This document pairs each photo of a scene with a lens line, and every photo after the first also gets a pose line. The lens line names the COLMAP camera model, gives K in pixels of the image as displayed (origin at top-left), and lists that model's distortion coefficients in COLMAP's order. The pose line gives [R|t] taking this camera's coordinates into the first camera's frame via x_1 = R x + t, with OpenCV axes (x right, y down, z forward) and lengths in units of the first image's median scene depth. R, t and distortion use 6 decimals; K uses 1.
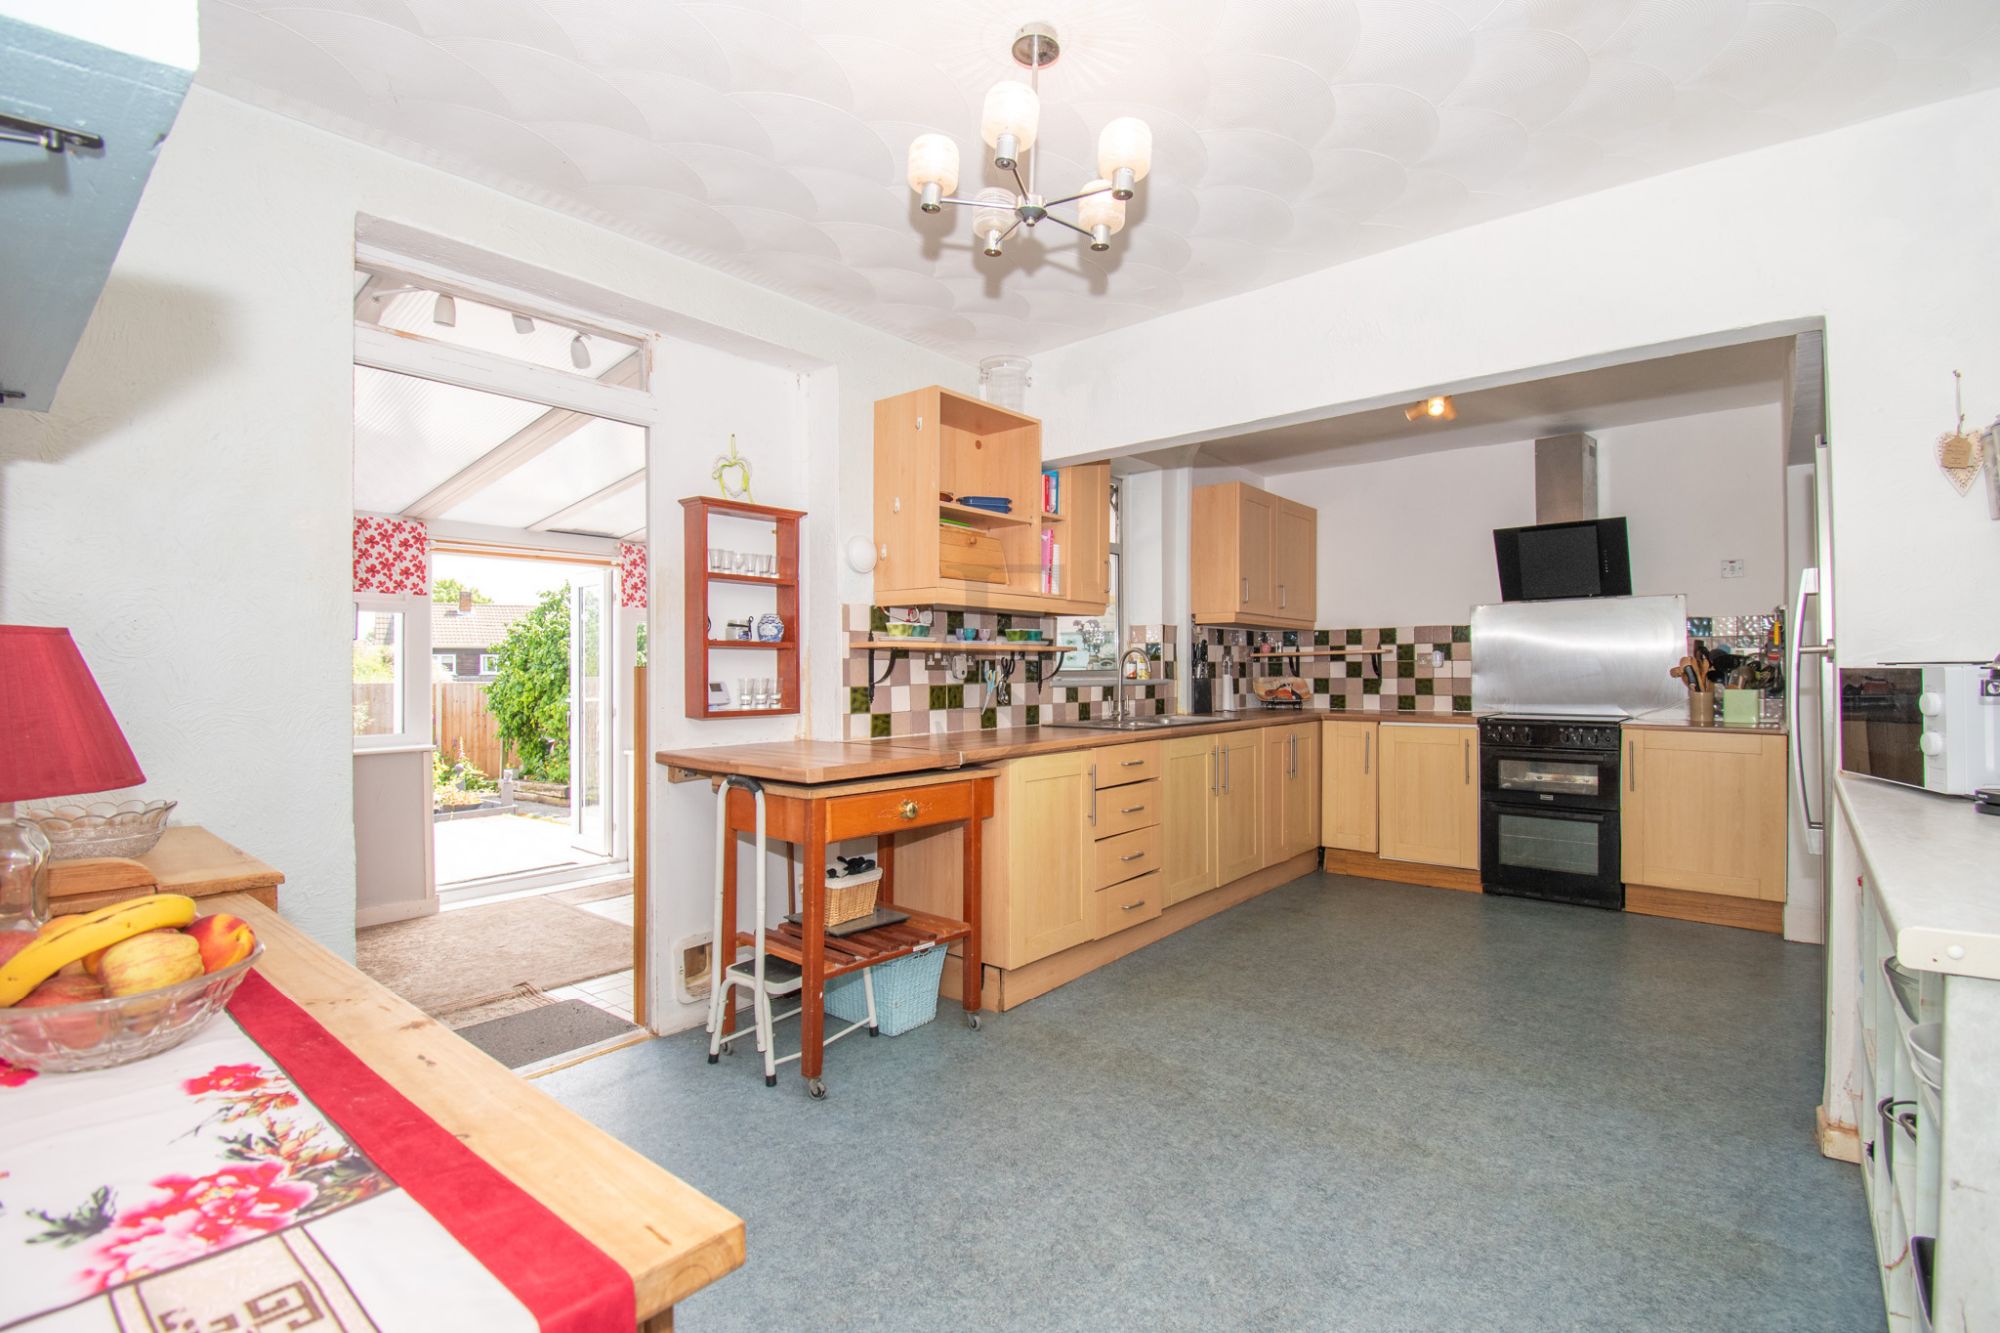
lens RADIAL K [[897.5, 0, 1014.8], [0, 897.5, 663.1], [0, 0, 1]] dist [0.017045, -0.026121]
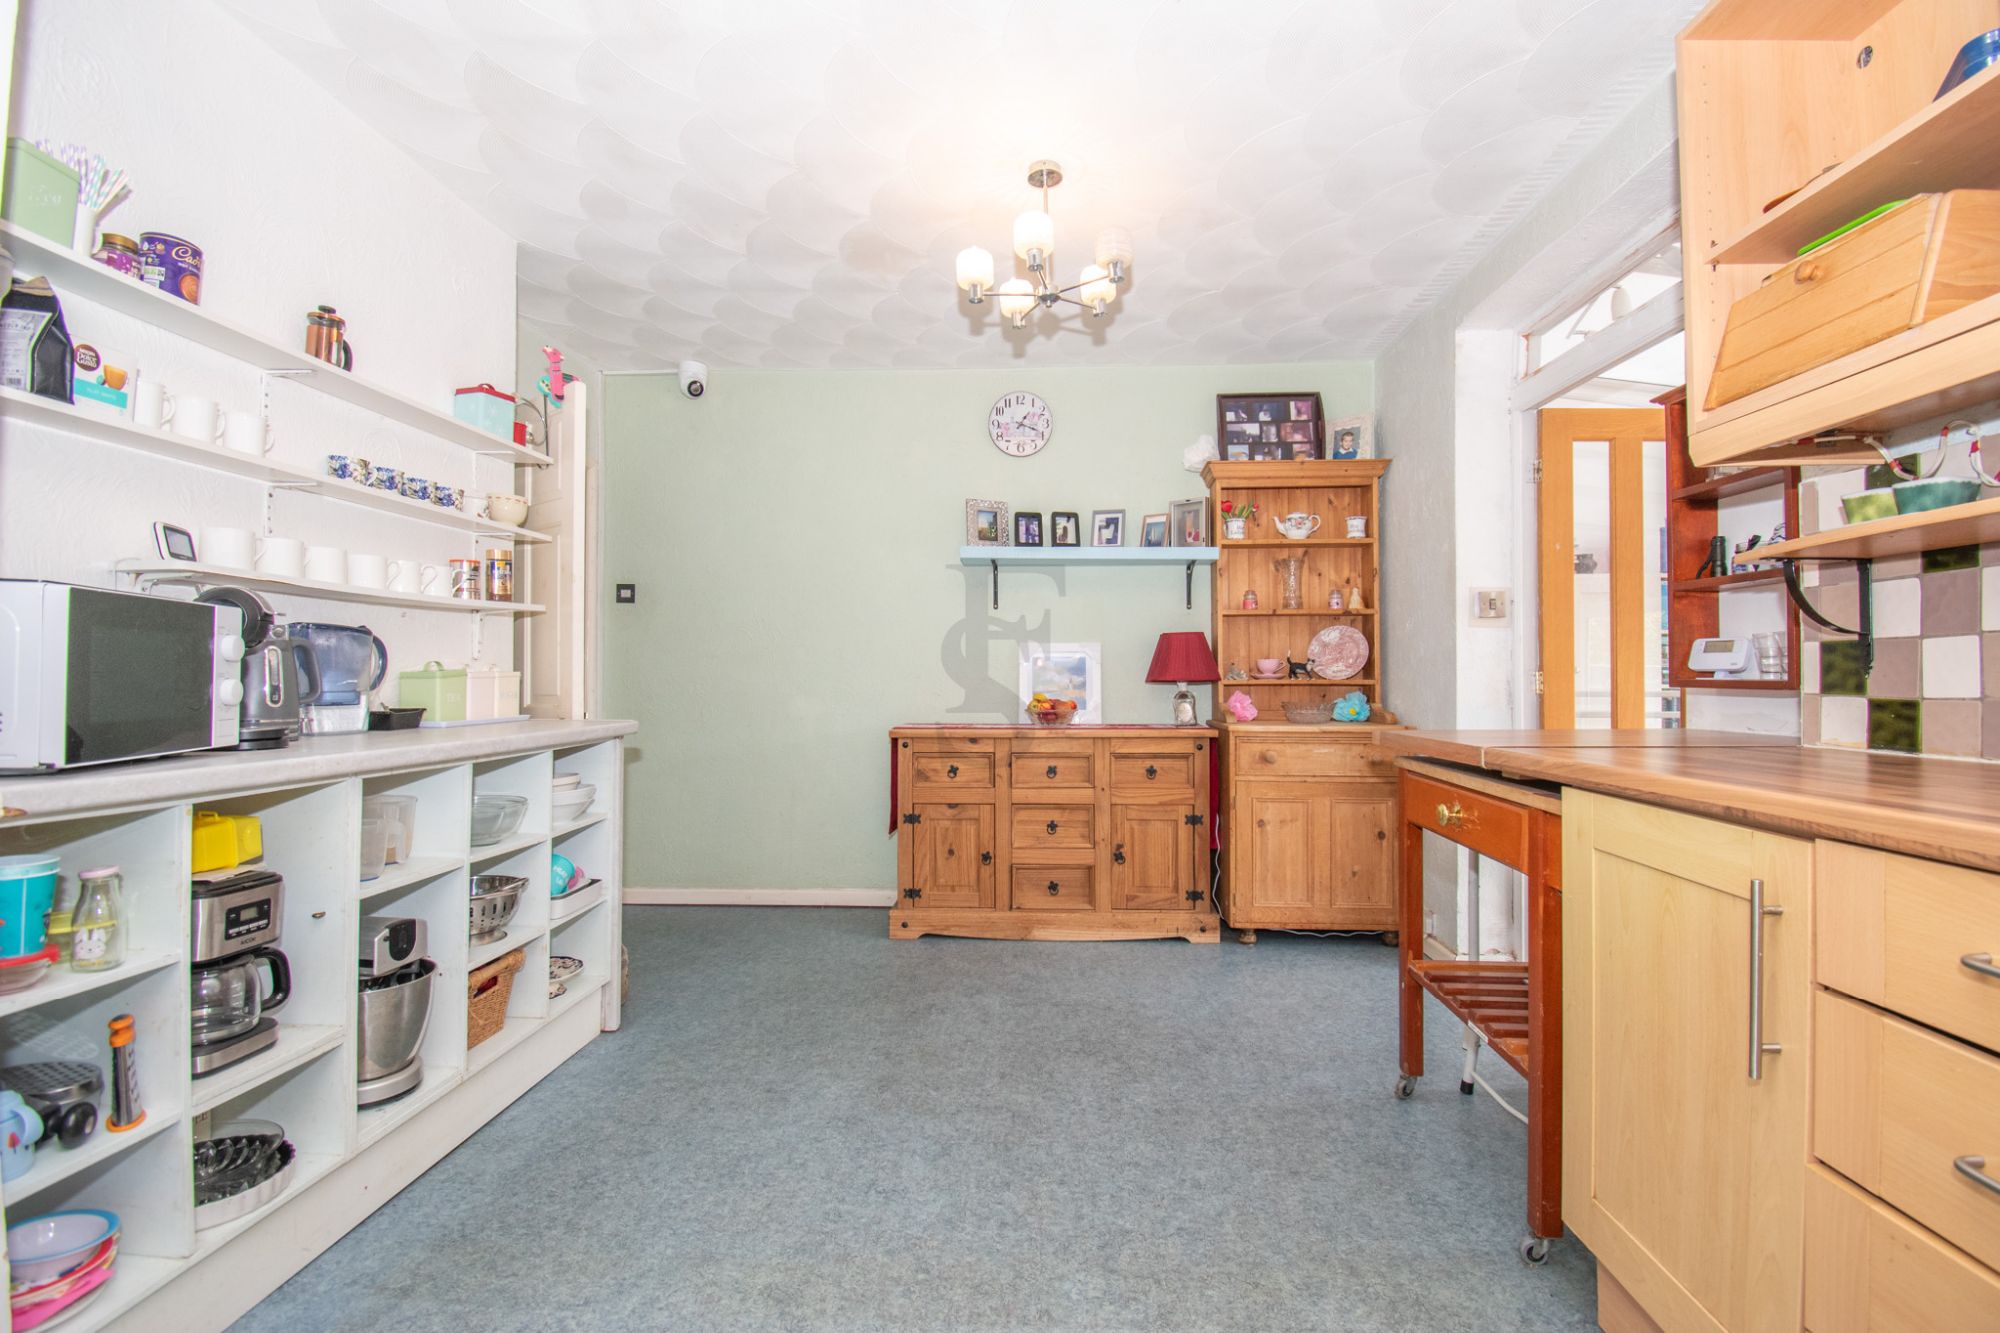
lens RADIAL K [[897.5, 0, 1014.8], [0, 897.5, 663.1], [0, 0, 1]] dist [0.017045, -0.026121]
pose [[-0.796732, -0.001373, -0.604332, 0.466164], [0.010436, 0.999817, -0.016029, 0.040541], [0.604243, -0.019077, -0.796572, 1.080616]]
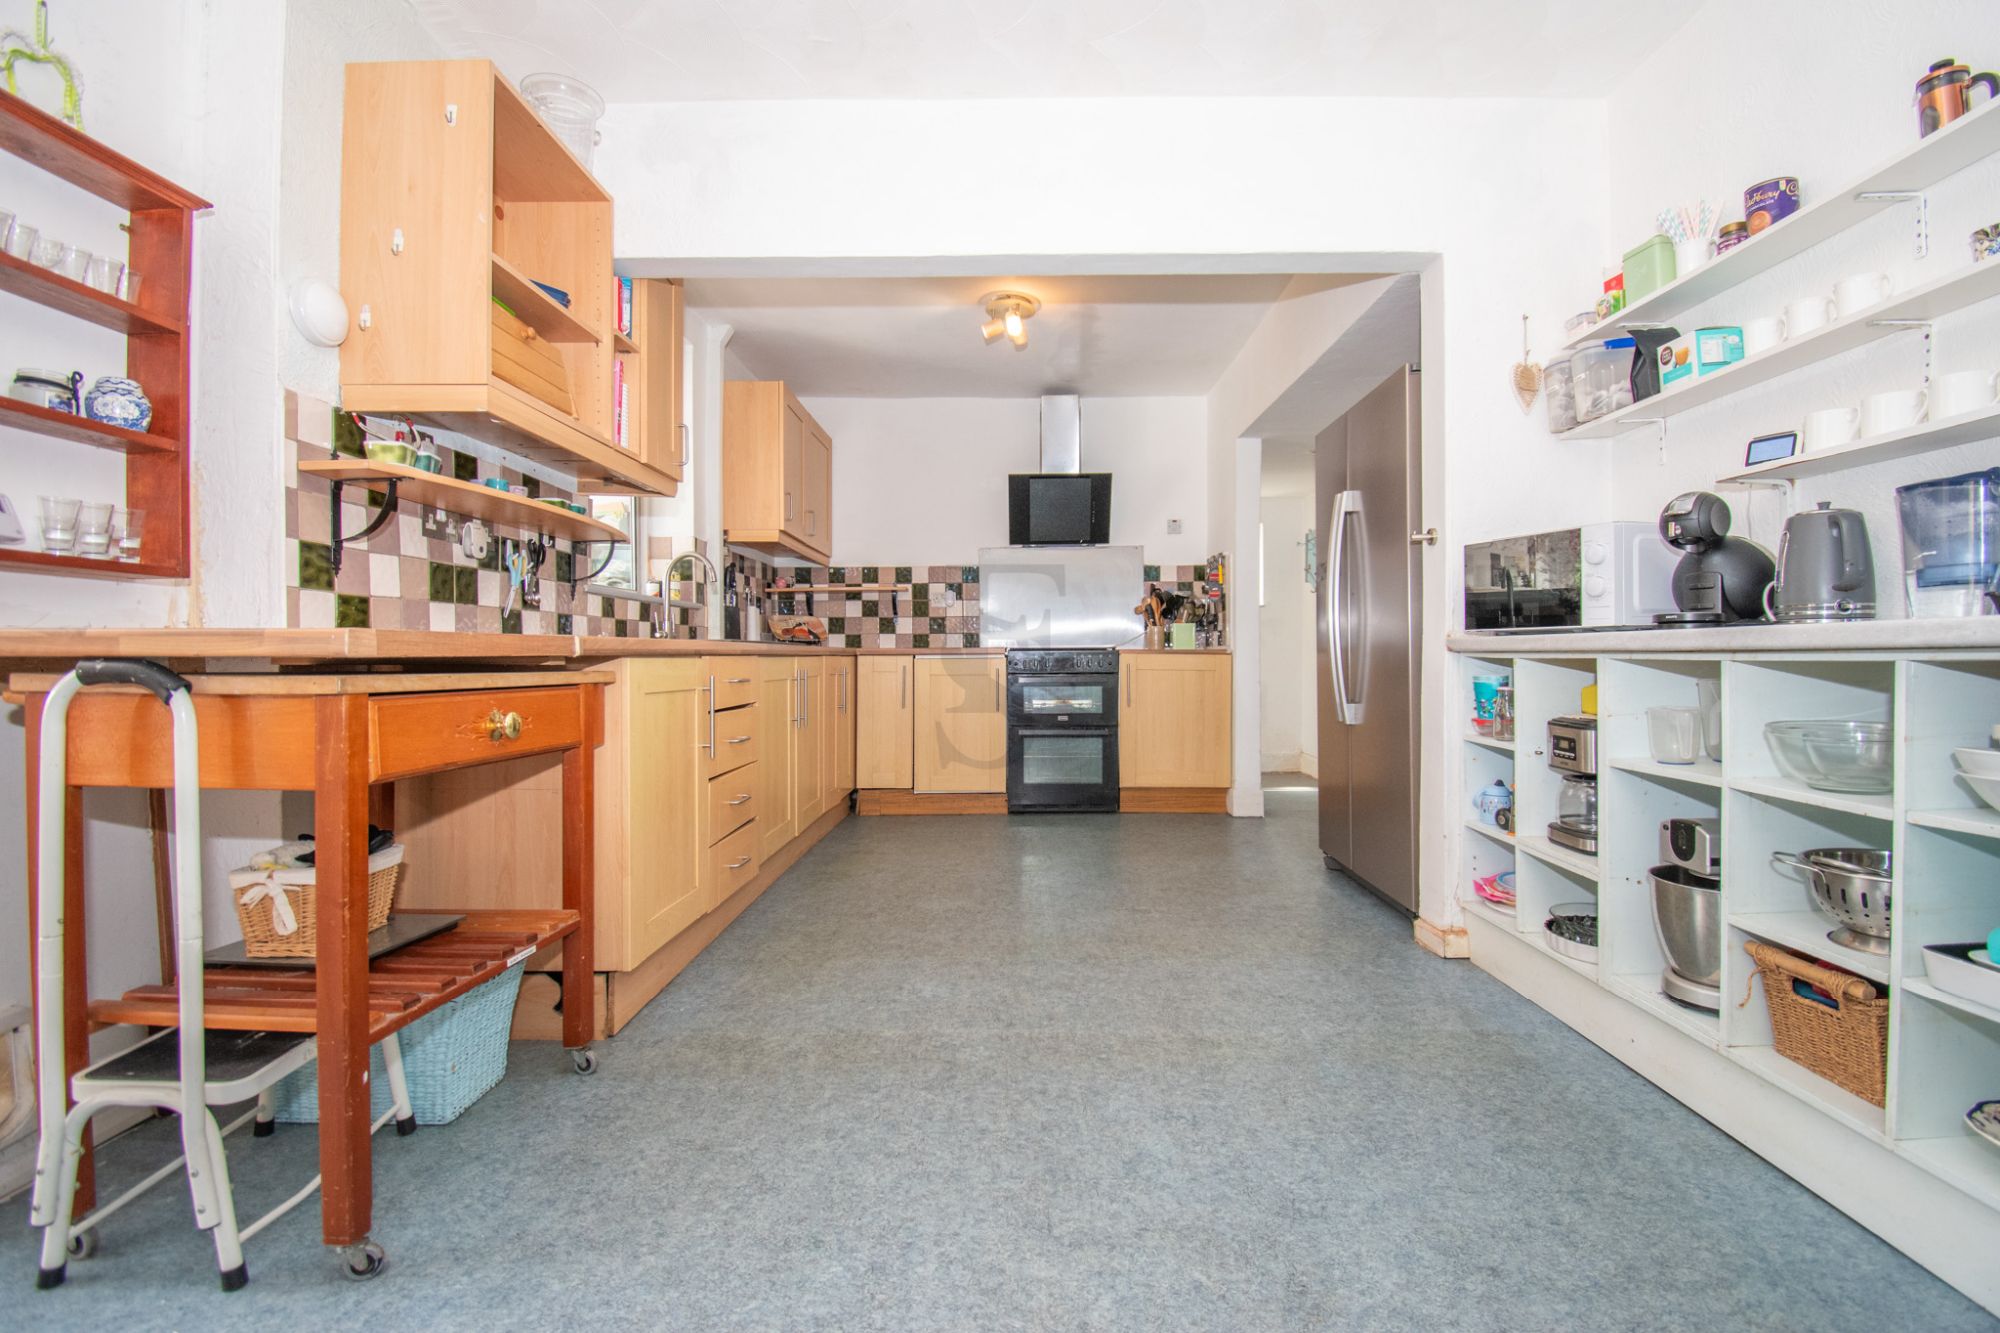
lens RADIAL K [[876.3, 0, 1015.4], [0, 876.3, 660.9], [0, 0, 1]] dist [0.015983, -0.021722]
pose [[0.773663, -0.002057, 0.633594, -0.176637], [-0.006048, 0.999925, 0.010632, 0.090123], [-0.633568, -0.012057, 0.773593, 0.278301]]
